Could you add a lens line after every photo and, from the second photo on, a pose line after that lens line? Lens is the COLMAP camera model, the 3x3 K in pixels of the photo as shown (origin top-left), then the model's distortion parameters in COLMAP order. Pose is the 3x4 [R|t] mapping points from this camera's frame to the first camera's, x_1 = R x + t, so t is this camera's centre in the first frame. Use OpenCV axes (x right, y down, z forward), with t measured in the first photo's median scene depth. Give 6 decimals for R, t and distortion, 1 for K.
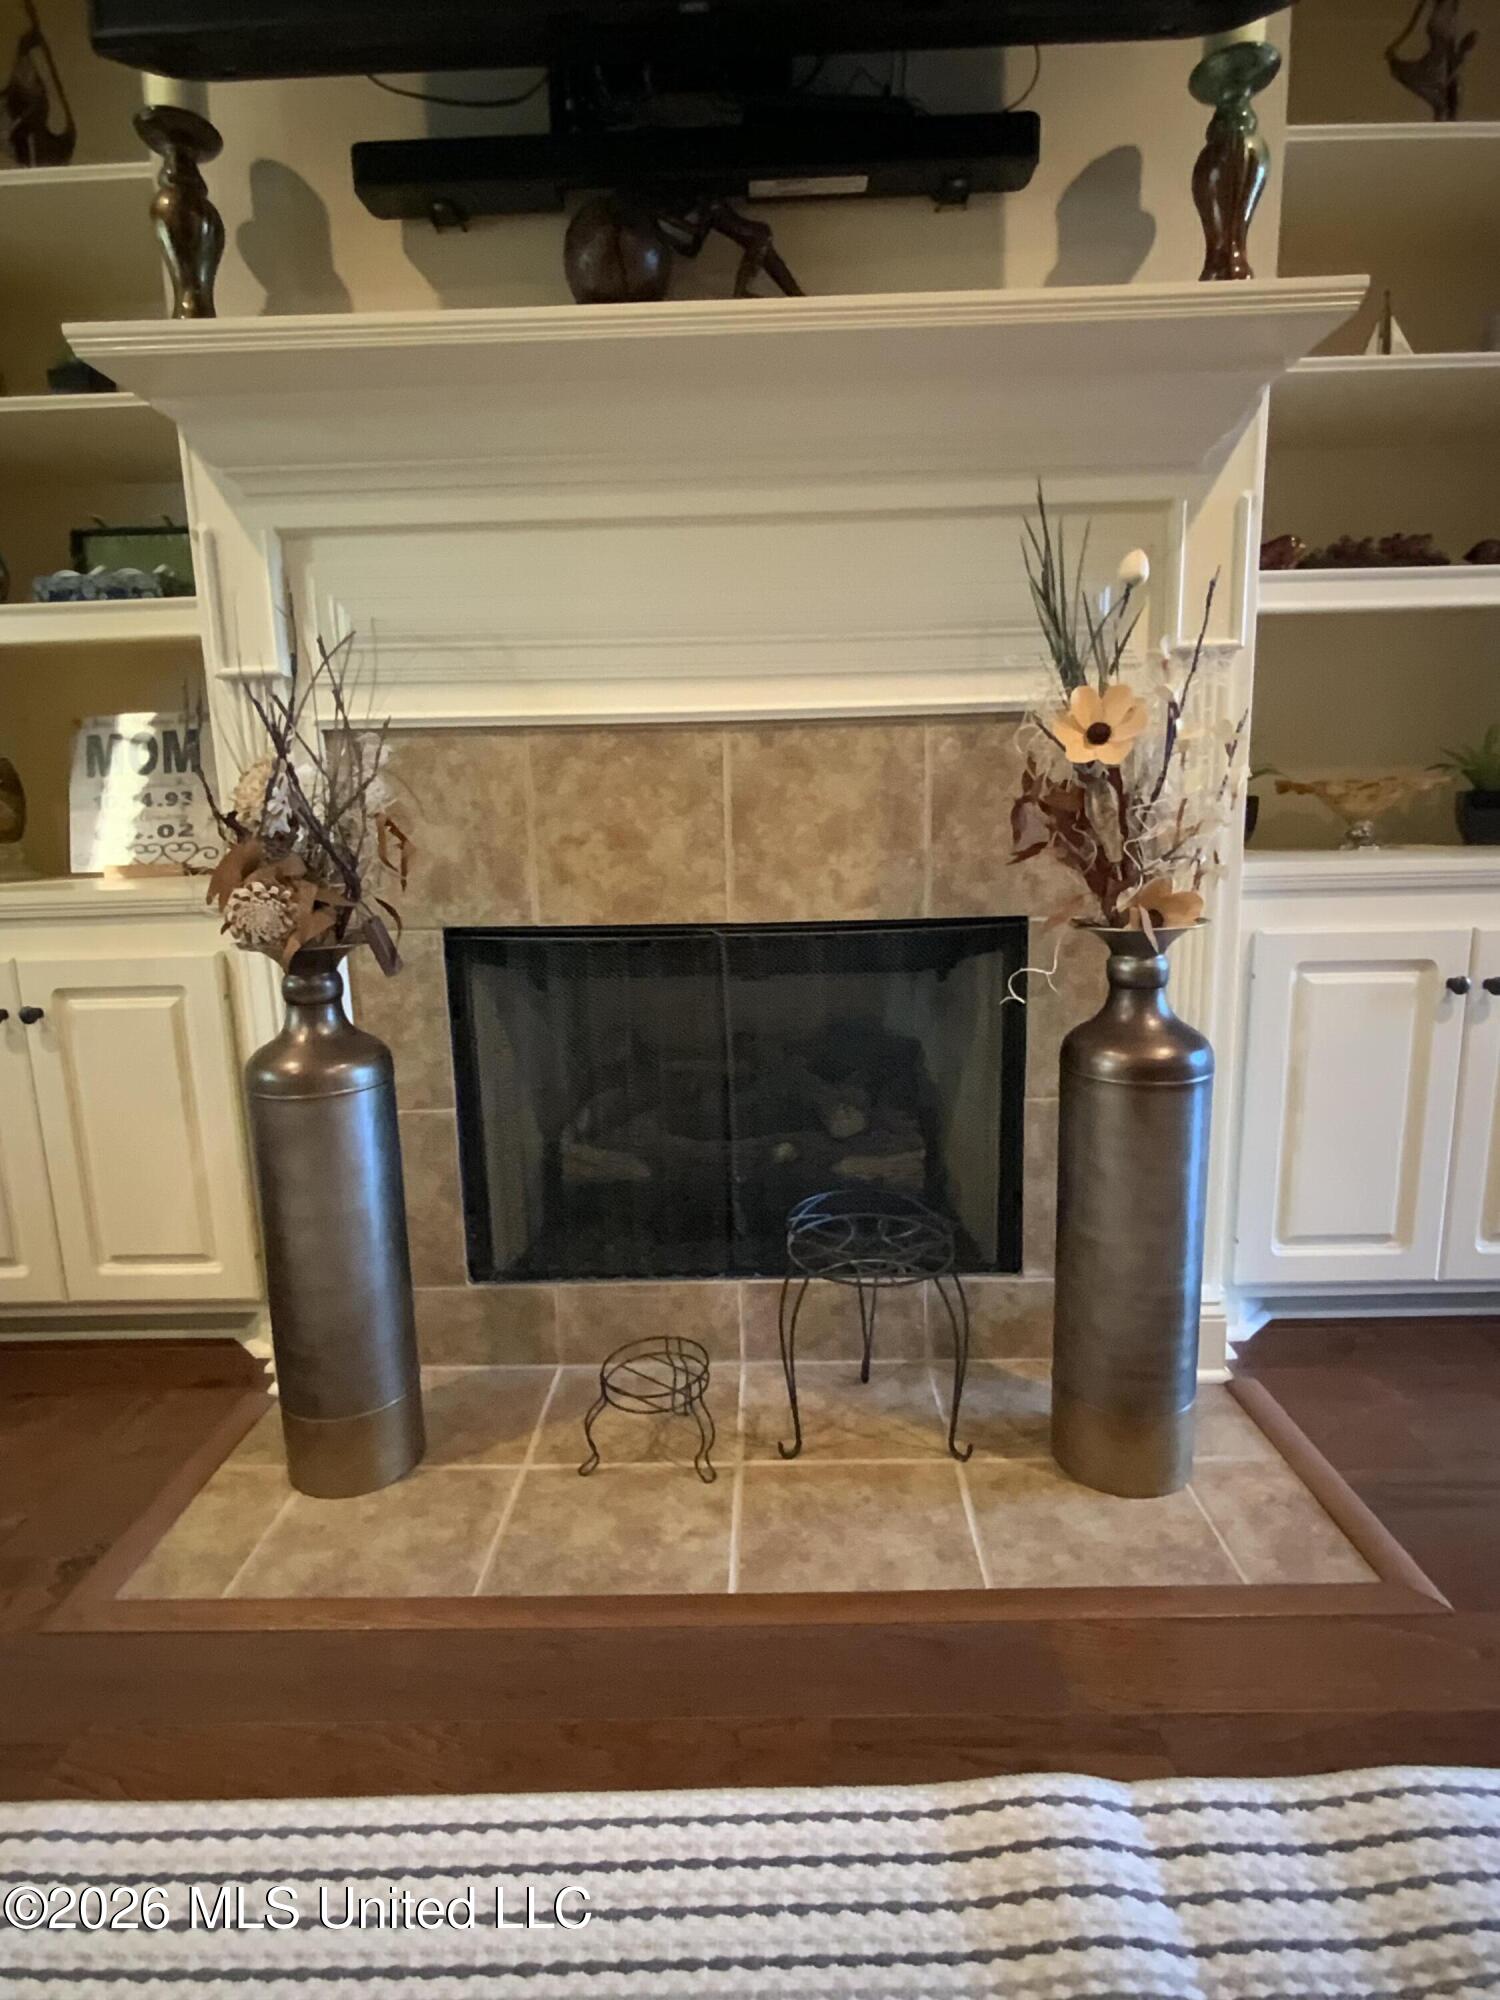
lens RADIAL K [[1050.5, 0, 755.6], [0, 1050.5, 1000.8], [0, 0, 1]] dist [0.007309, -0.010196]
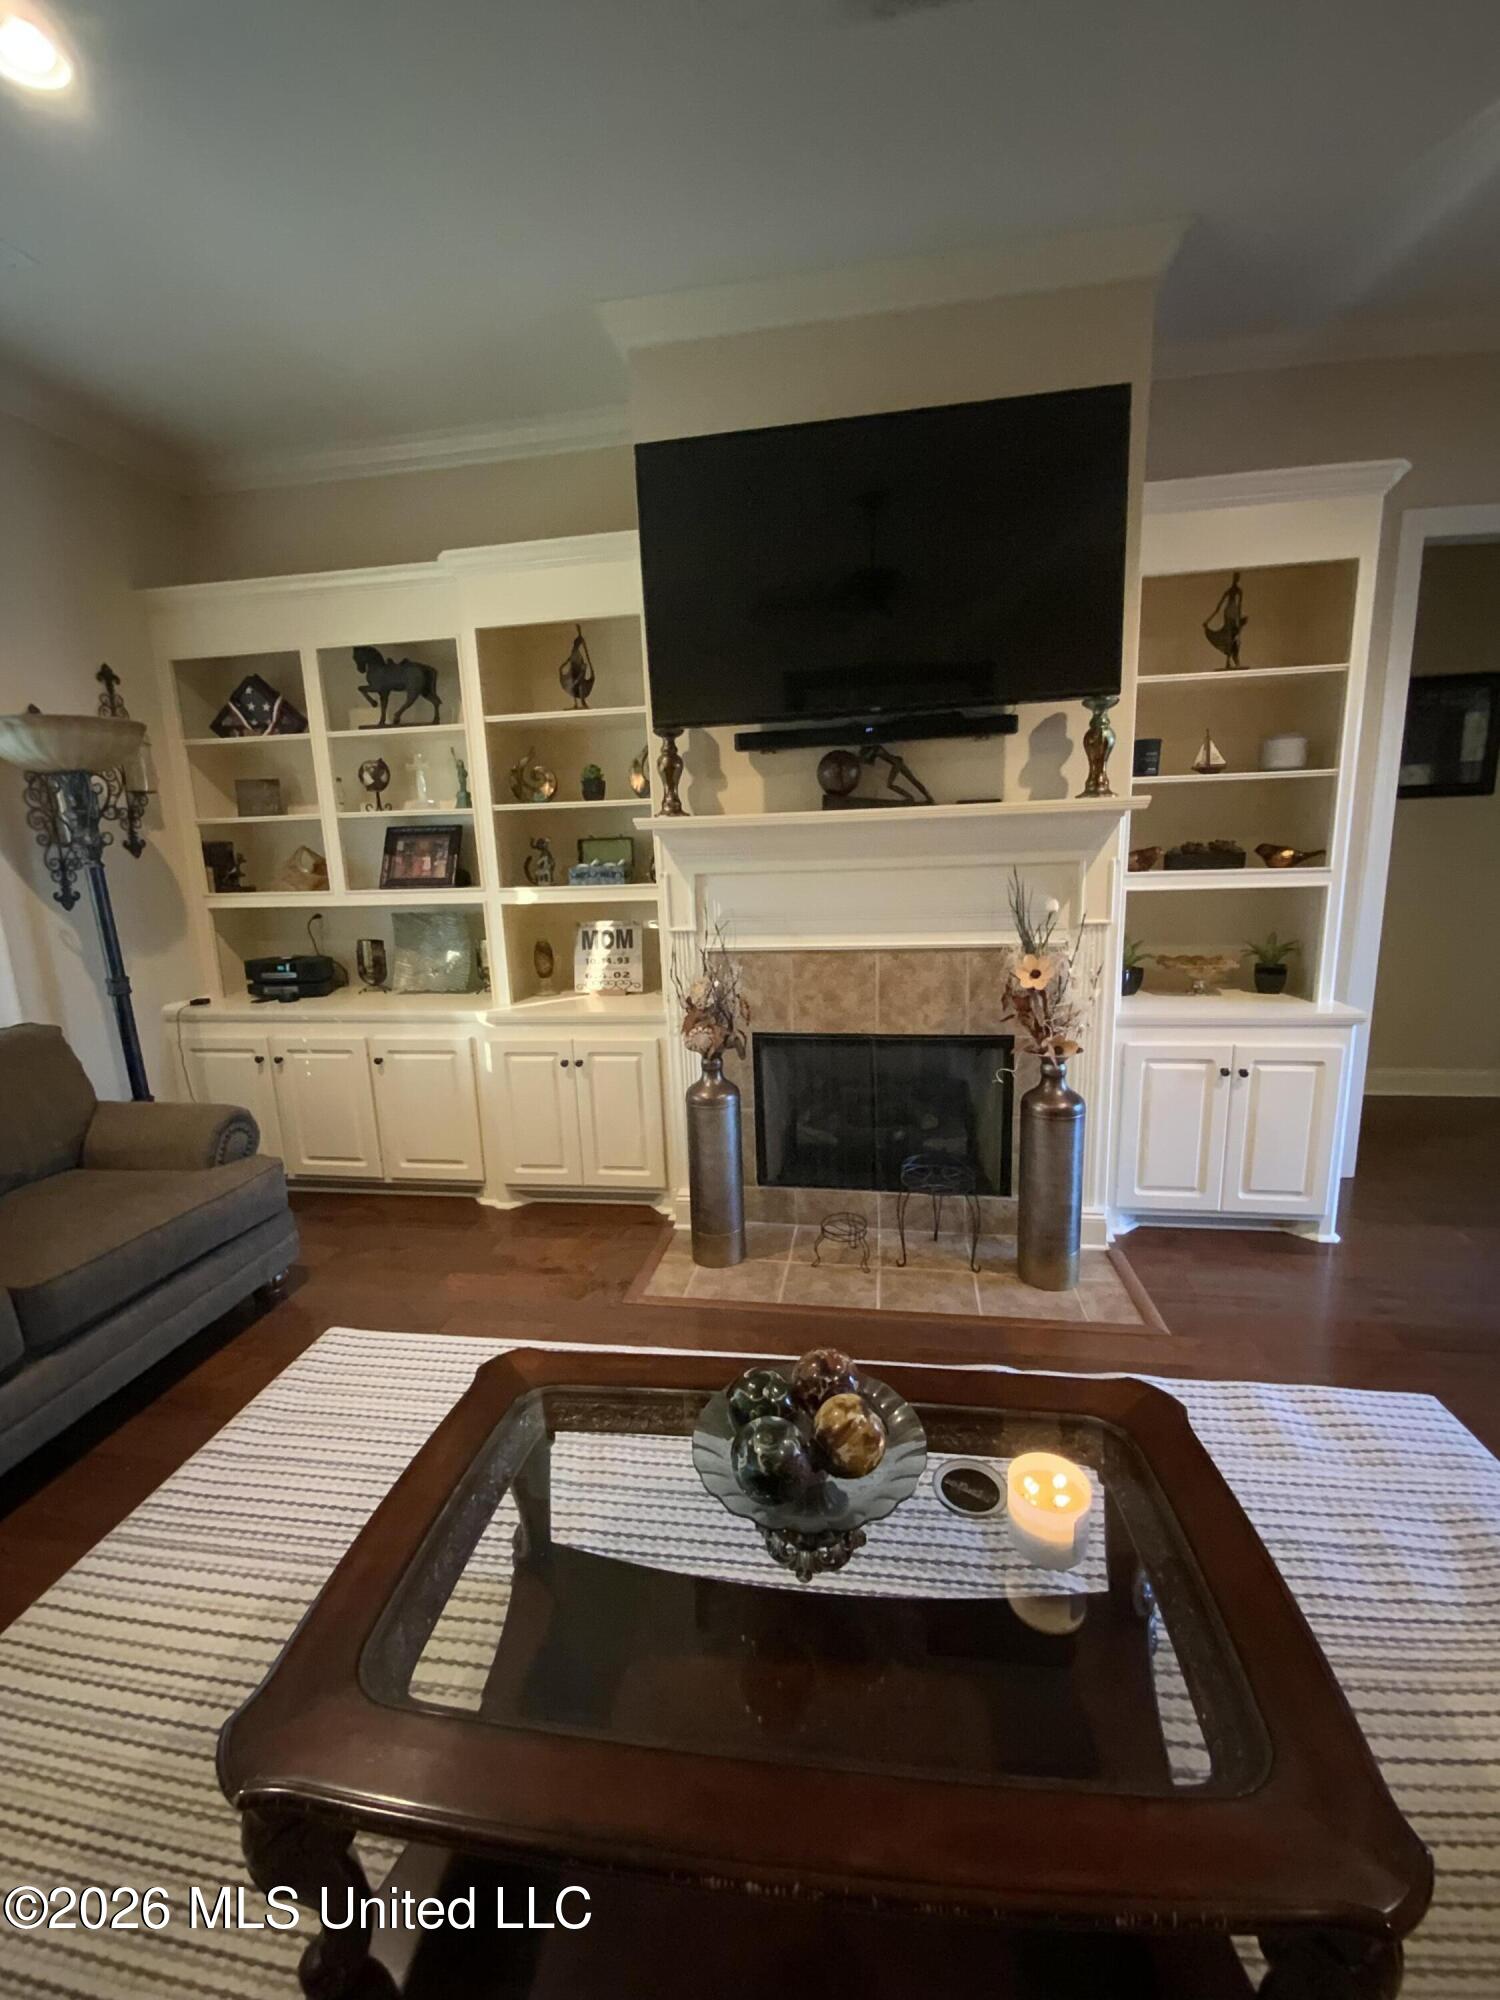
lens RADIAL K [[807.6, 0, 735.8], [0, 807.6, 990.4], [0, 0, 1]] dist [0.011330, -0.011956]
pose [[0.986883, 0.017658, -0.160468, -0.049873], [-0.017432, 0.999844, 0.002819, -0.172587], [0.160493, 0.000015, 0.987037, -0.798147]]
